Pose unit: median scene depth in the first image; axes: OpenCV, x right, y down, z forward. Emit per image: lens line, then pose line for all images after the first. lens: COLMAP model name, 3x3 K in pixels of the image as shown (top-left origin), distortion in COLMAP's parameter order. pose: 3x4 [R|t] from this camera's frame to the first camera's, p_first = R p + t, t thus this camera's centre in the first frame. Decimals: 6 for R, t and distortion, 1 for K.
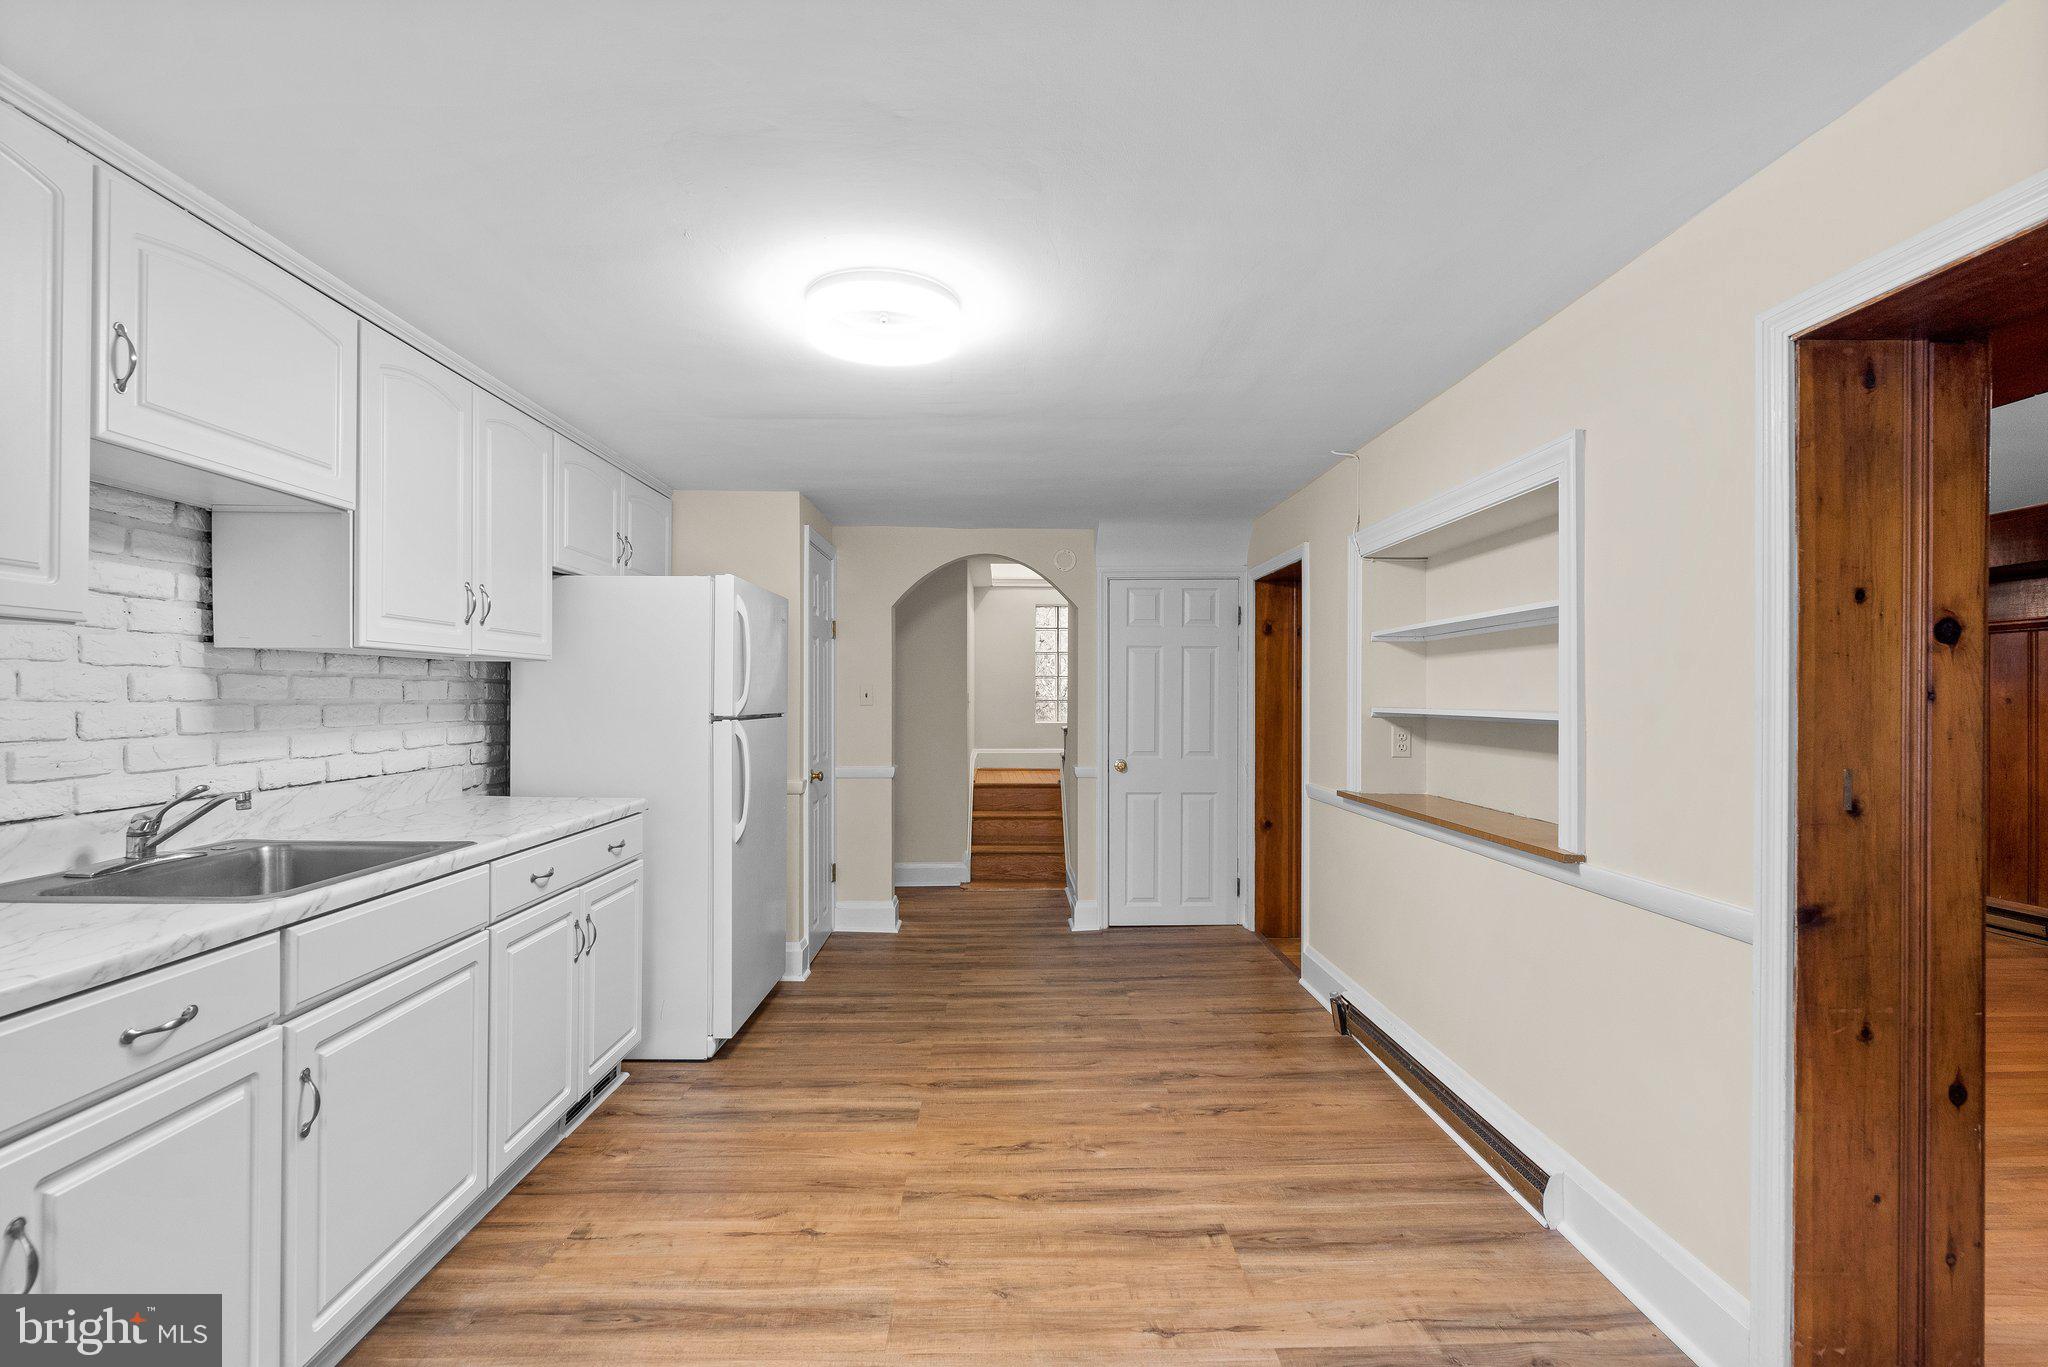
lens RADIAL K [[918.7, 0, 995.1], [0, 918.7, 697.1], [0, 0, 1]] dist [0.000867, -0.000266]
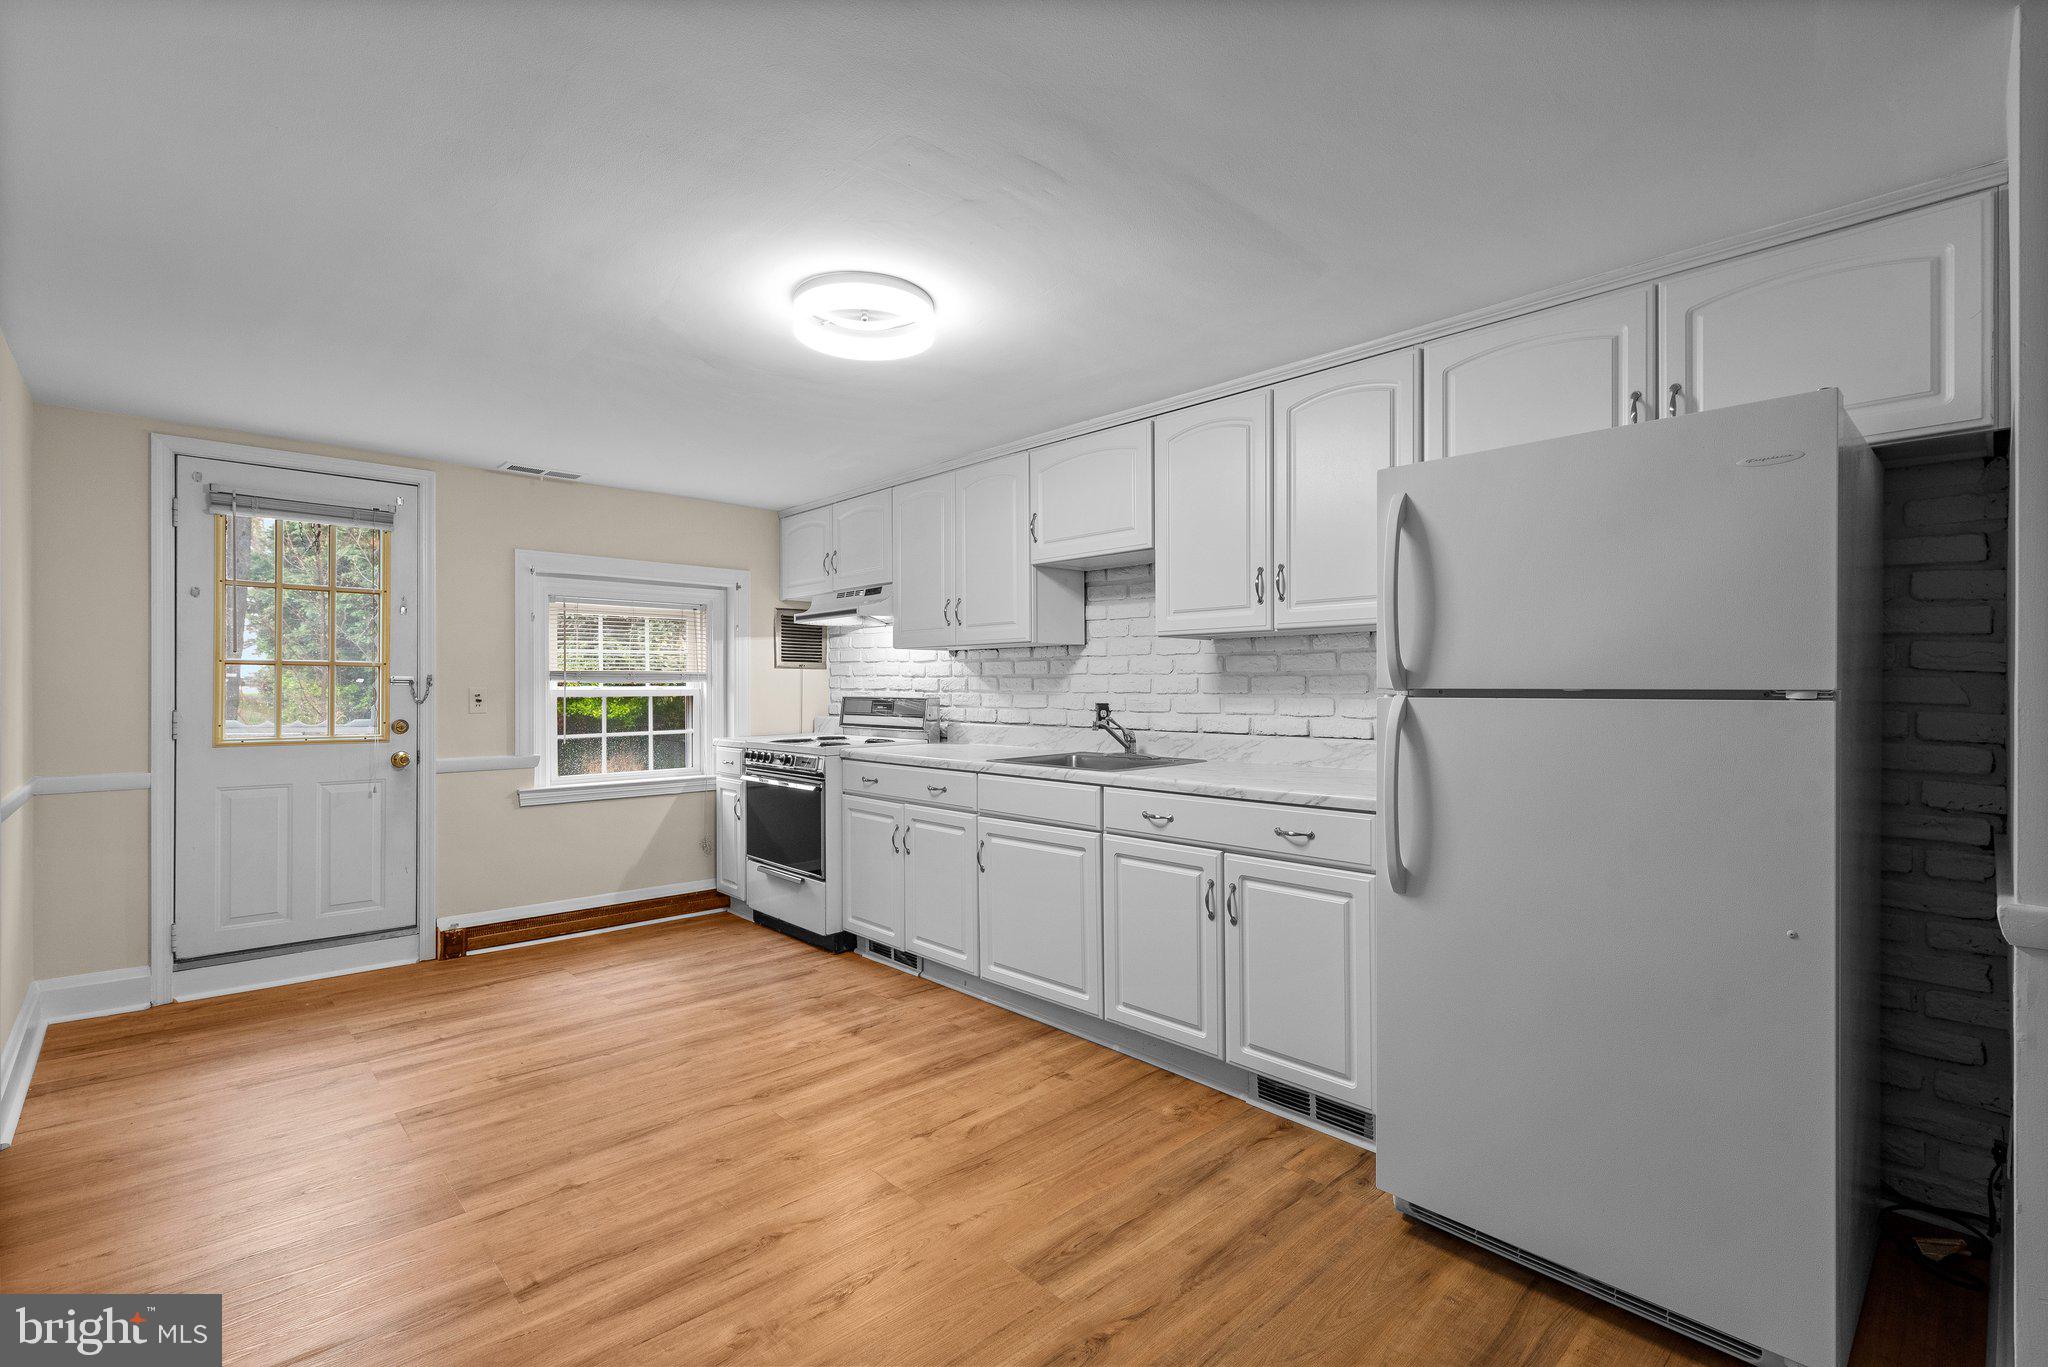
lens RADIAL K [[918.7, 0, 1040.2], [0, 918.7, 689.1], [0, 0, 1]] dist [0.000867, -0.000266]
pose [[-0.711308, -0.002311, -0.702877, 0.475273], [-0.002497, 0.999997, -0.000760, 0.031929], [0.702877, 0.001215, -0.711311, 1.834746]]
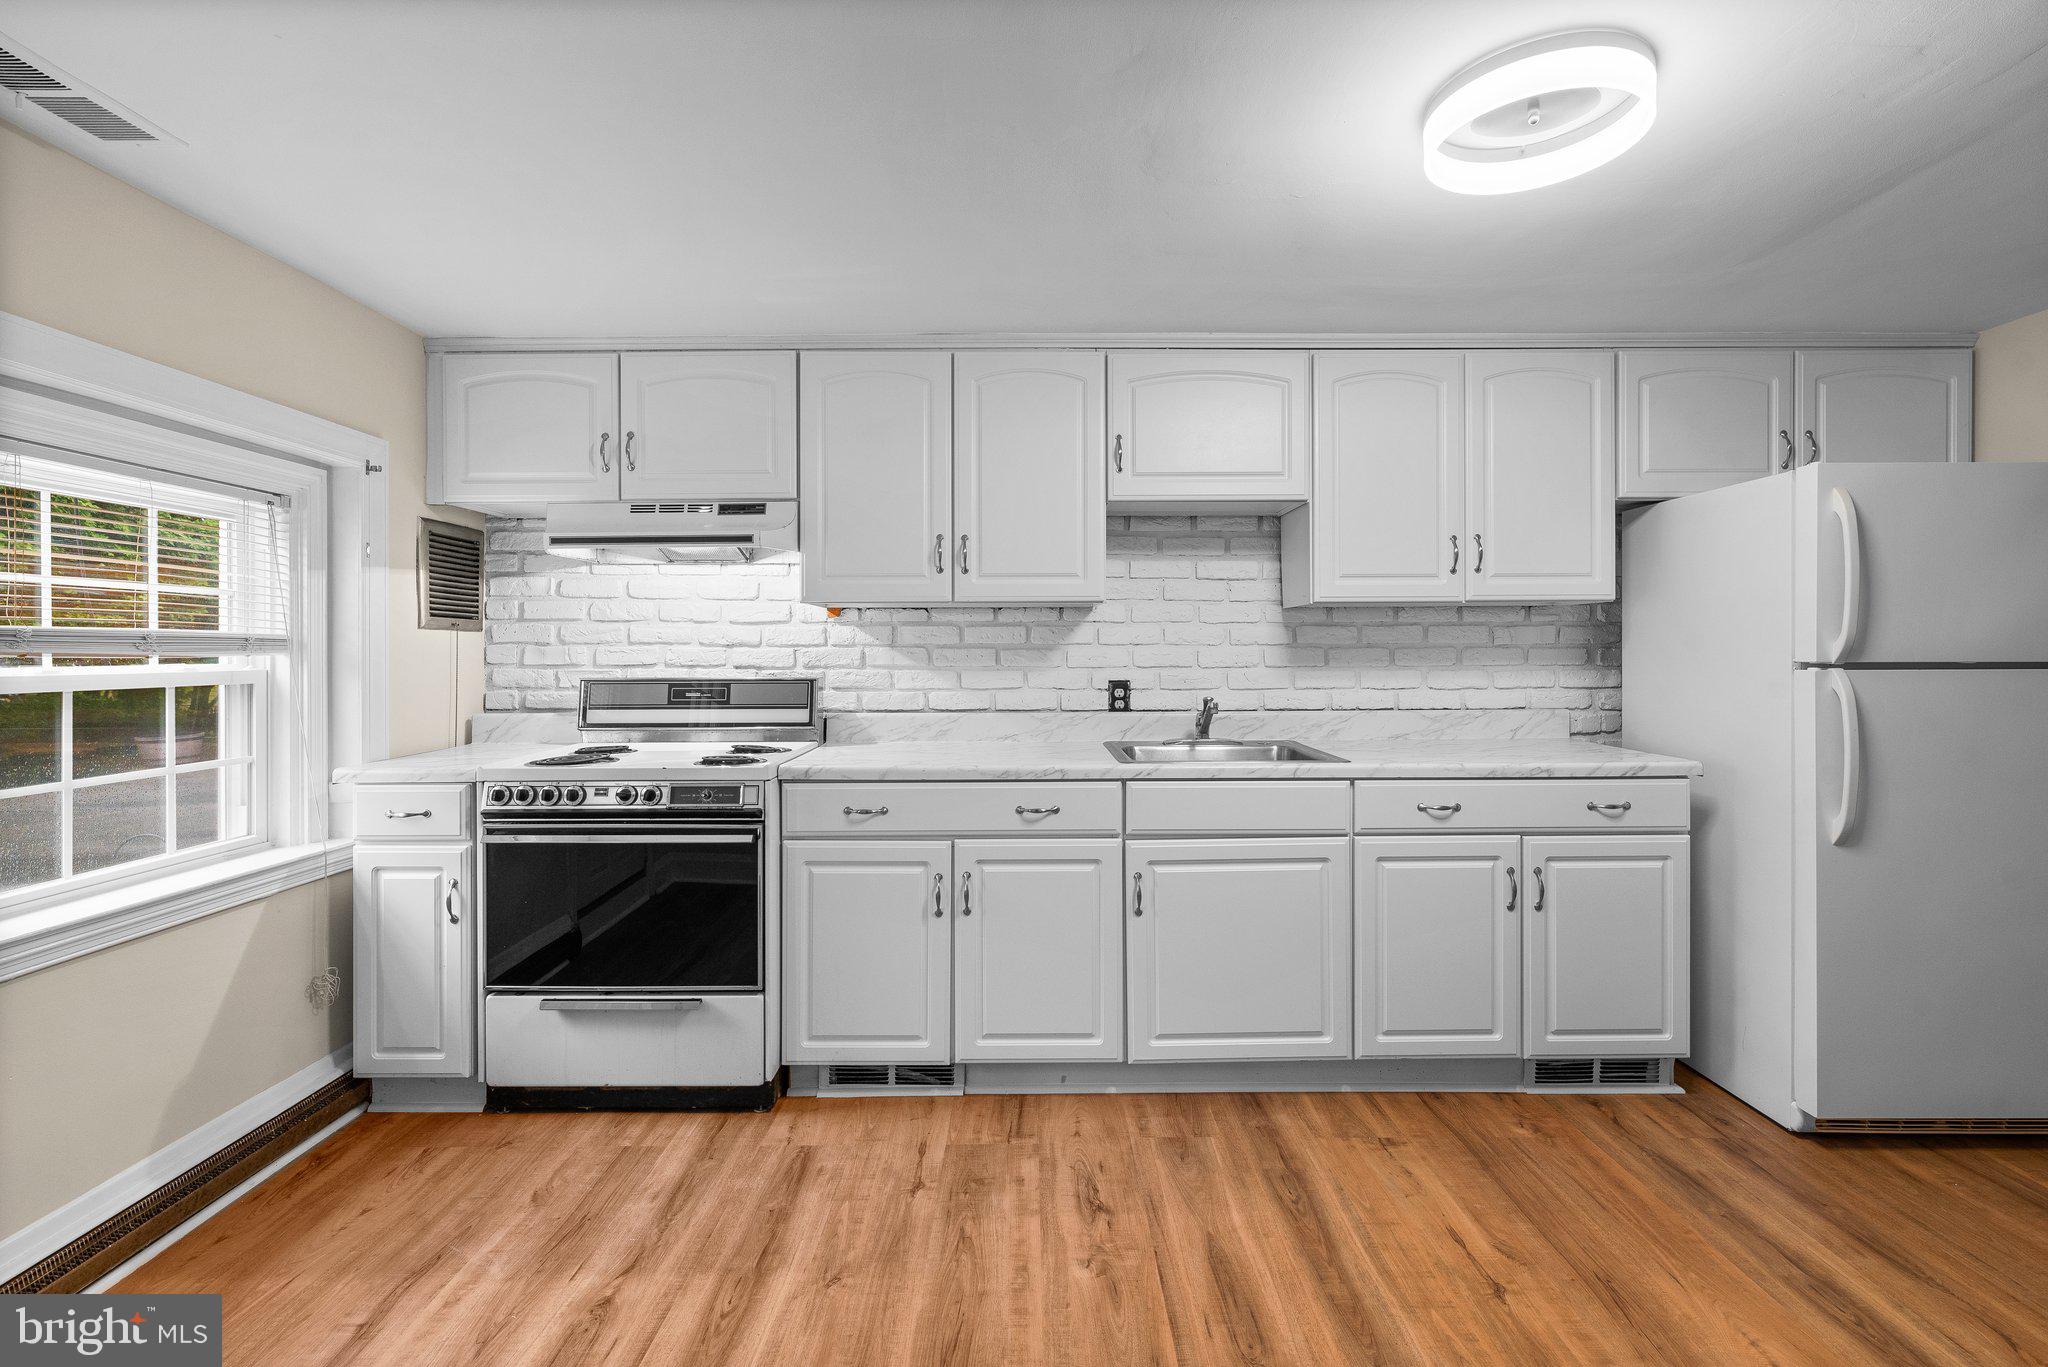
lens RADIAL K [[918.7, 0, 1054.5], [0, 918.7, 656.4], [0, 0, 1]] dist [0.000867, -0.000266]
pose [[0.017782, -0.001407, -0.999841, 0.579460], [0.004154, 0.999990, -0.001333, 0.021849], [0.999833, -0.004129, 0.017788, 0.573912]]
